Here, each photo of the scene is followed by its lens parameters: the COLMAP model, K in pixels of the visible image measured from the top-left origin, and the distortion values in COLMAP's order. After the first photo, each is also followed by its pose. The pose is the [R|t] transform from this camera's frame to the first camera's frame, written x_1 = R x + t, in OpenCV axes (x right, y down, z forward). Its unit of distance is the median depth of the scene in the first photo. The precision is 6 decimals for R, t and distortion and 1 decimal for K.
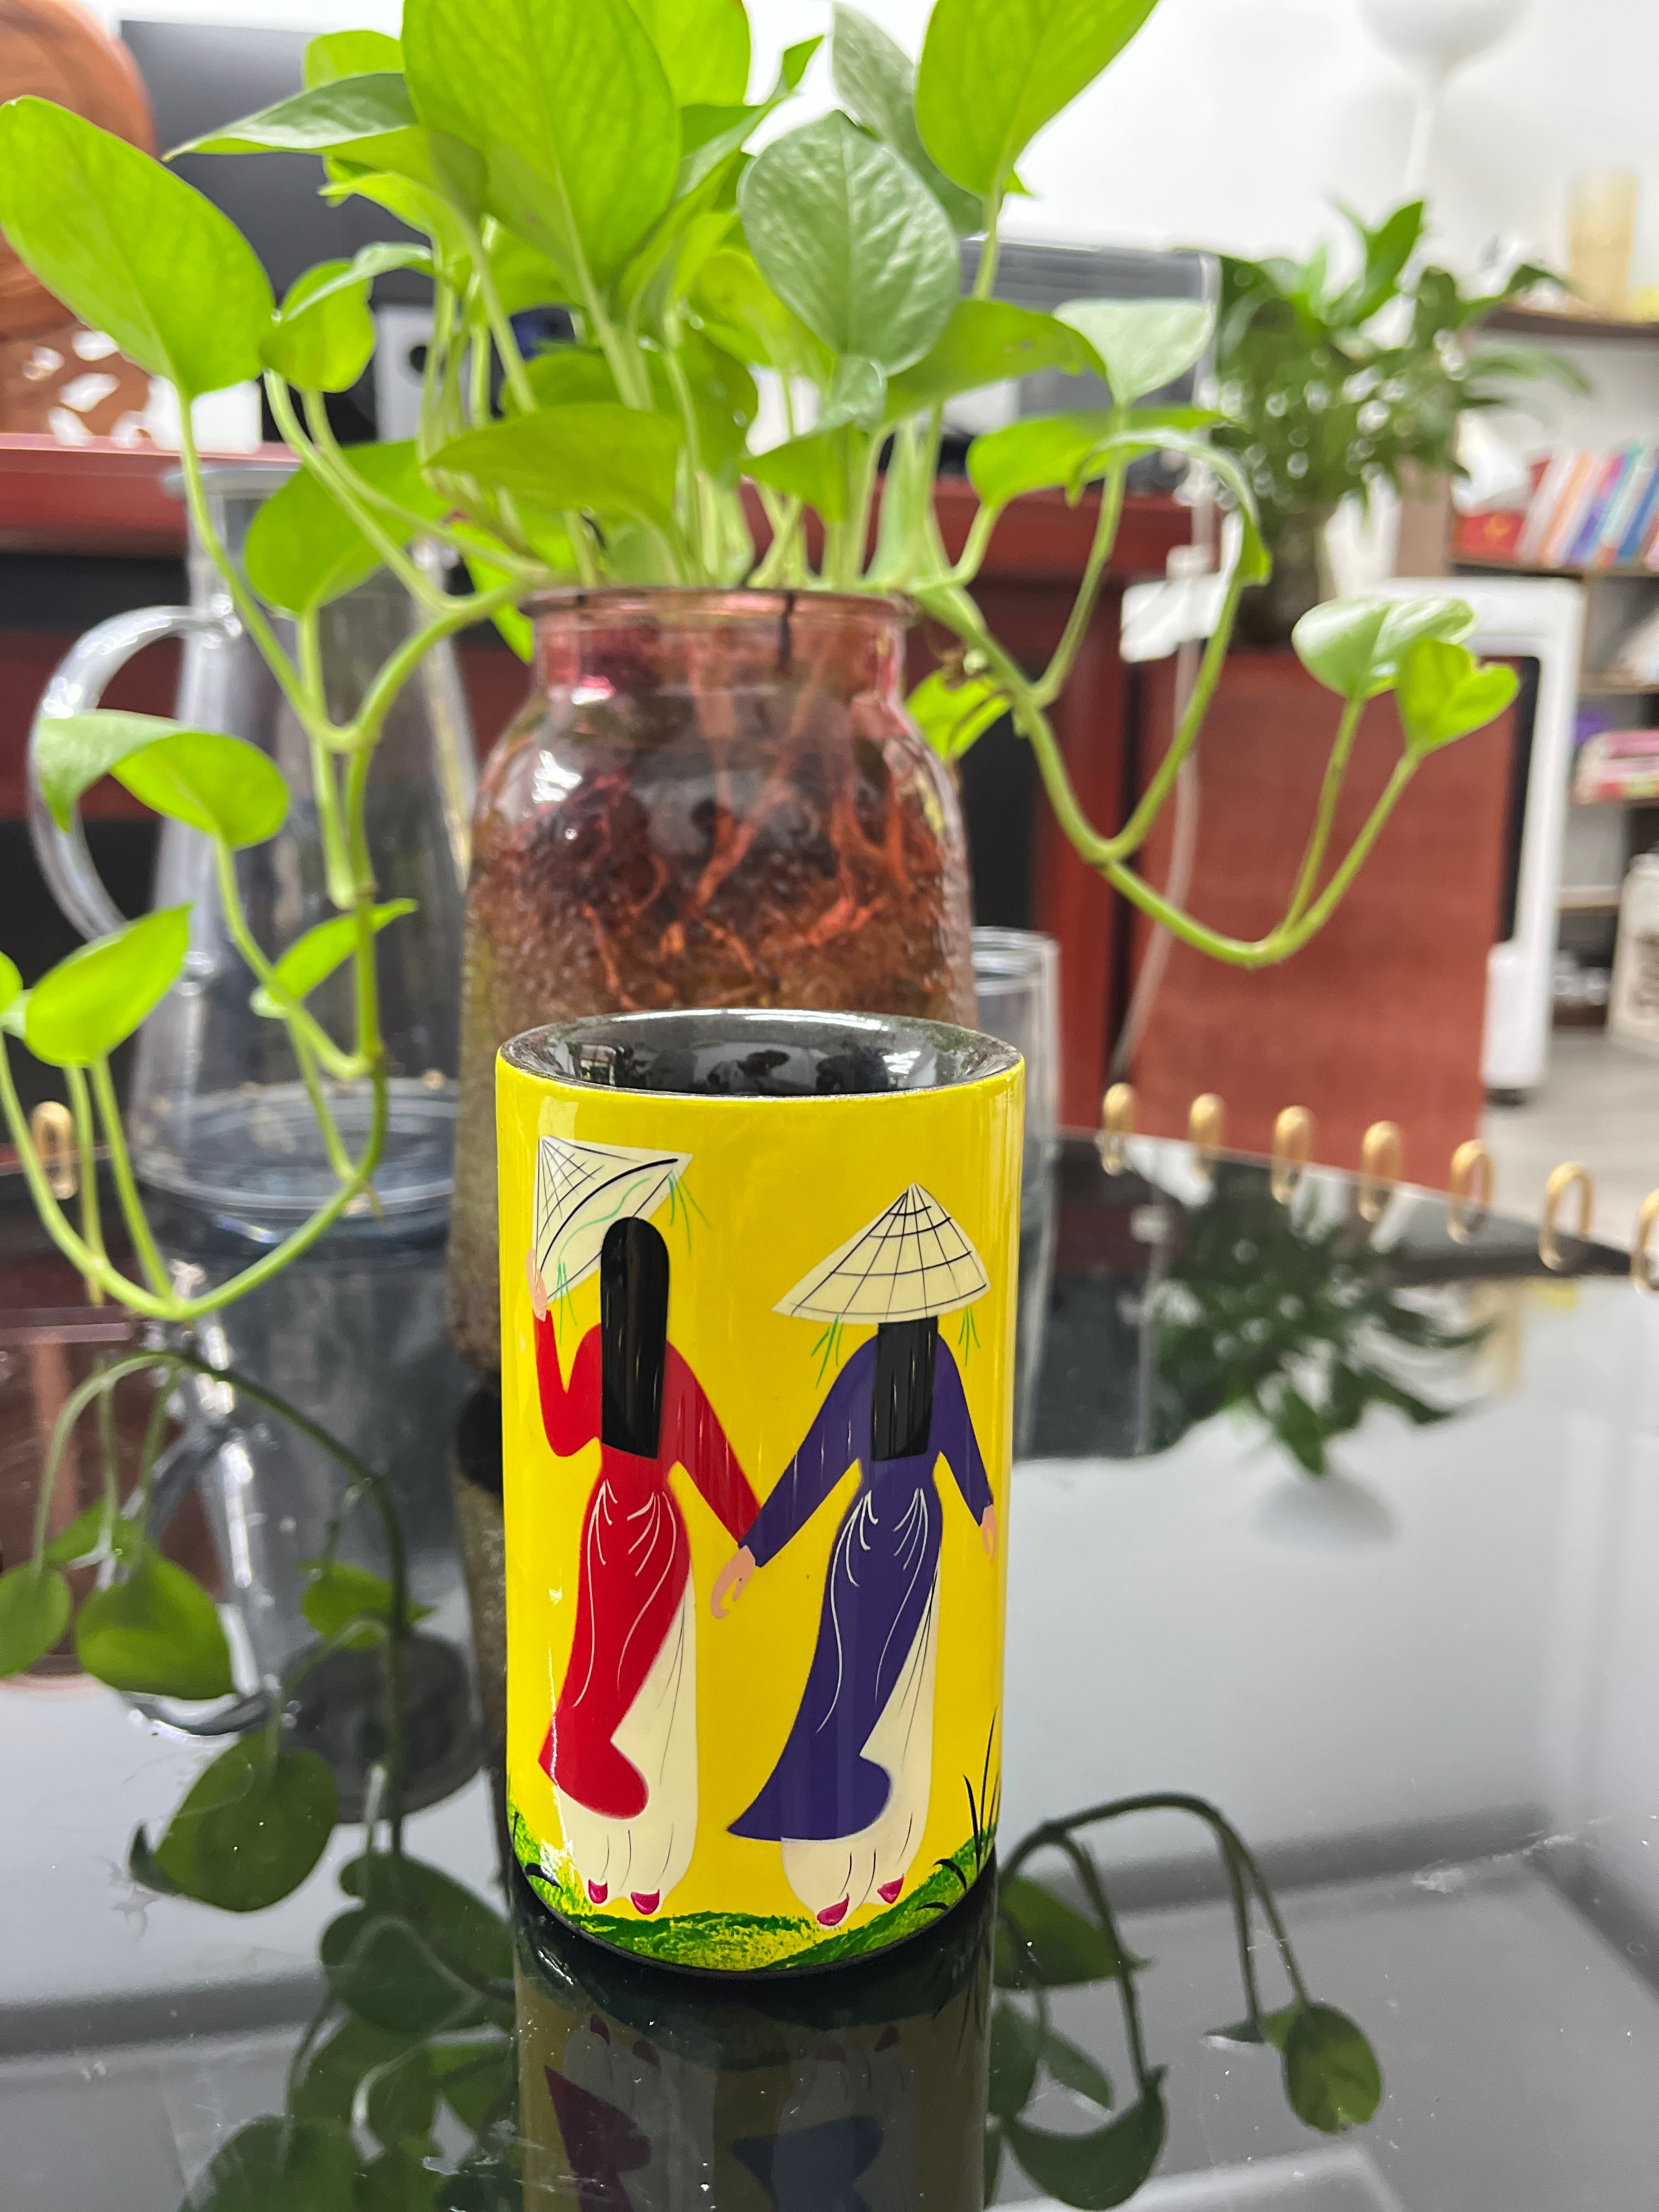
lens RADIAL K [[1779.4, 0, 830.6], [0, 1779.4, 1117.9], [0, 0, 1]] dist [0.050889, -0.087264]
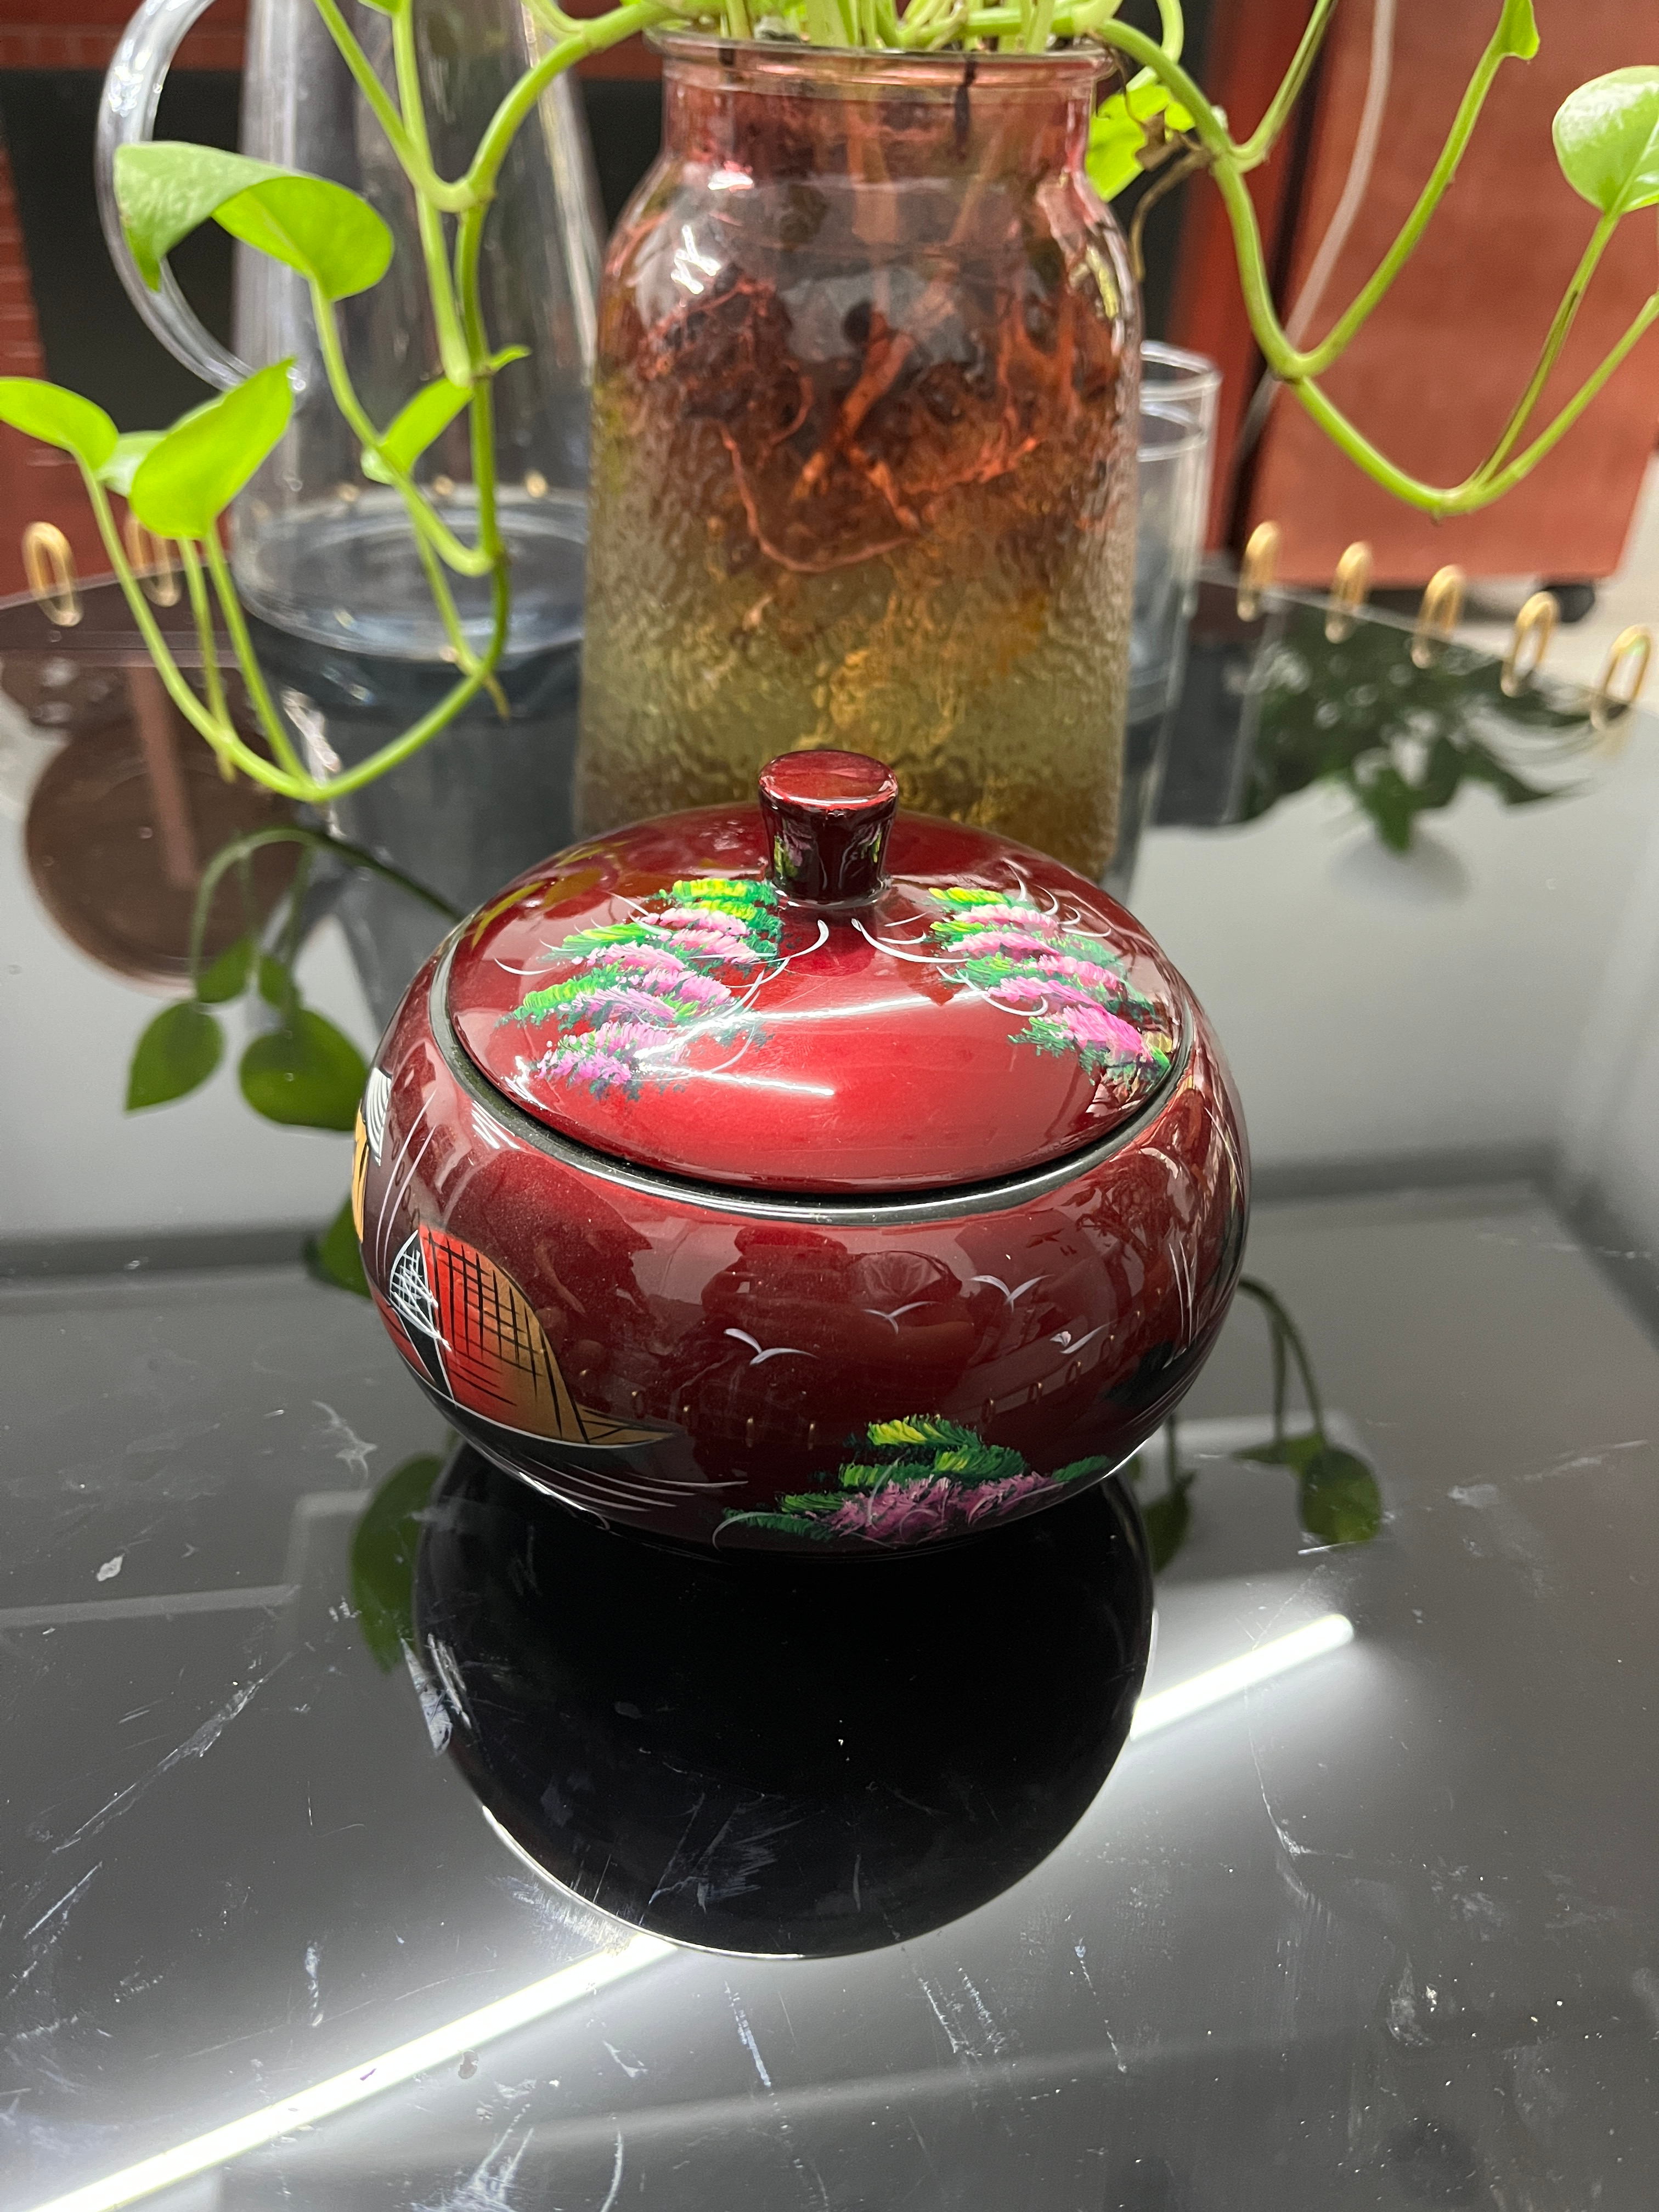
lens RADIAL K [[1779.4, 0, 830.6], [0, 1779.4, 1117.9], [0, 0, 1]] dist [0.050889, -0.087264]
pose [[0.997998, 0.056333, -0.028746, -0.030606], [-0.040617, 0.919313, 0.391425, -0.133641], [0.048477, -0.389474, 0.919761, 0.010070]]
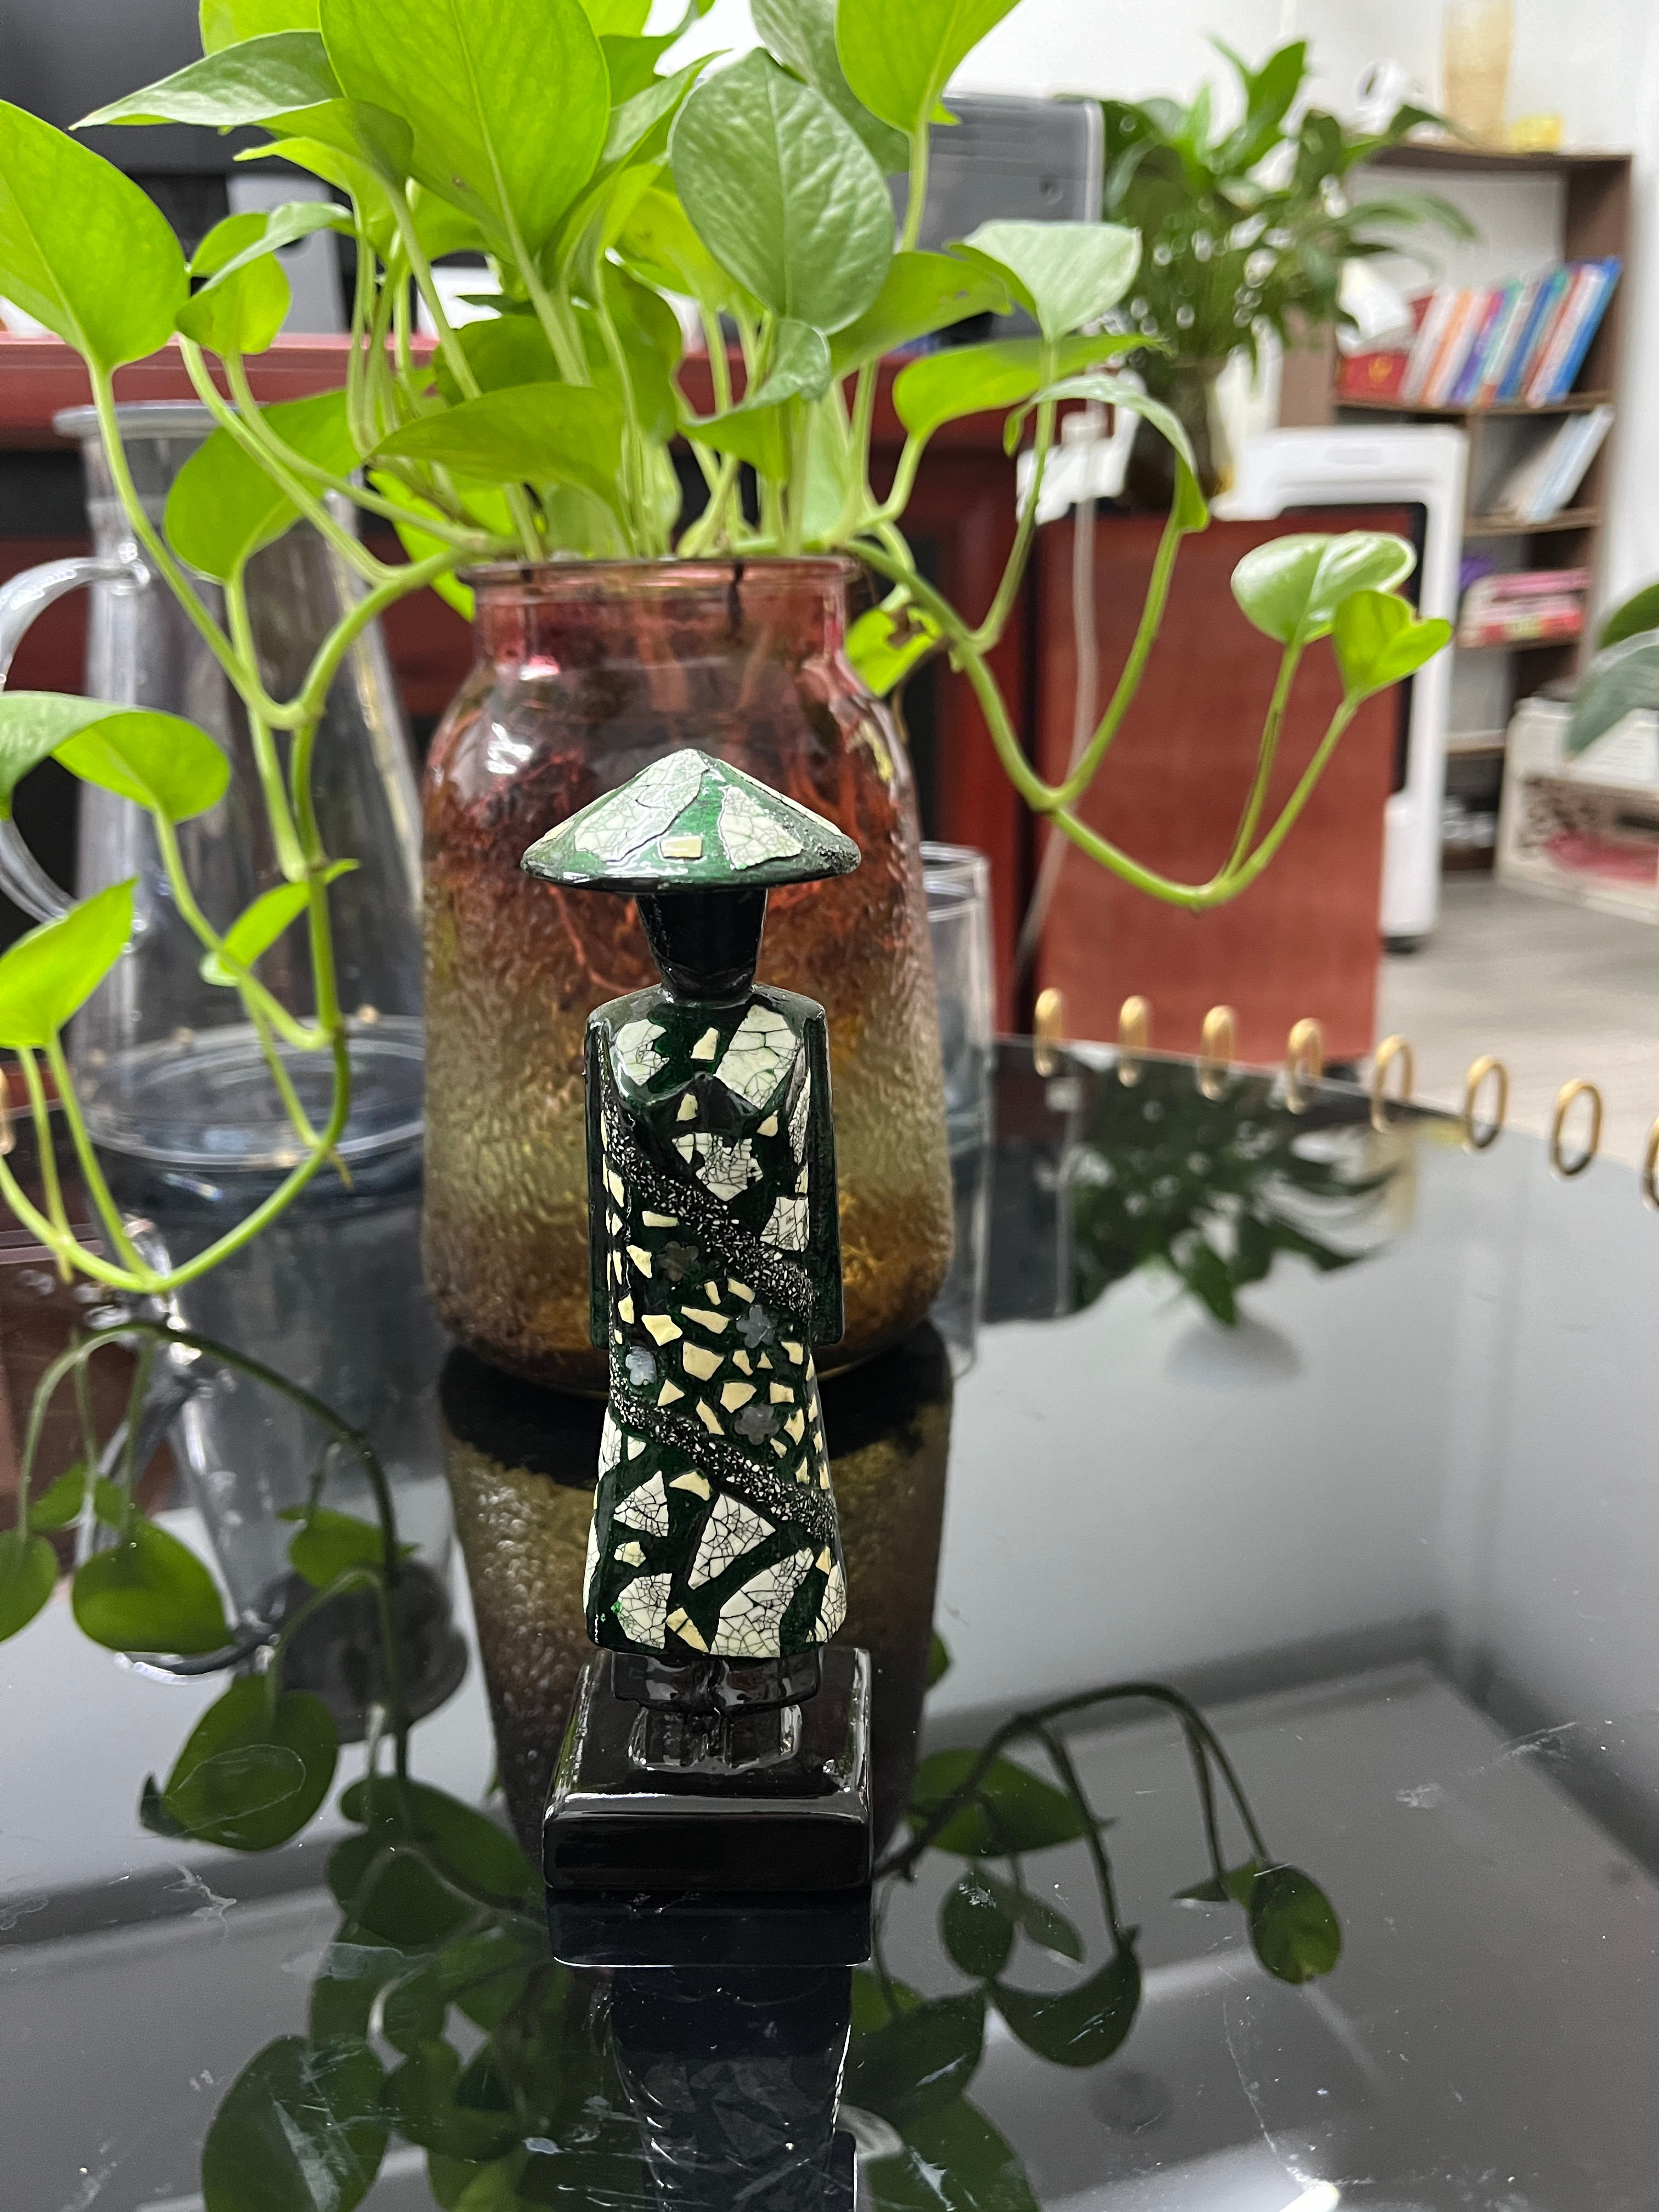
lens RADIAL K [[1779.4, 0, 830.6], [0, 1779.4, 1117.9], [0, 0, 1]] dist [0.050889, -0.087264]
pose [[0.997201, -0.048771, 0.056671, -0.035650], [0.043848, 0.995409, 0.085079, -0.055450], [-0.060560, -0.082356, 0.994761, -0.018786]]
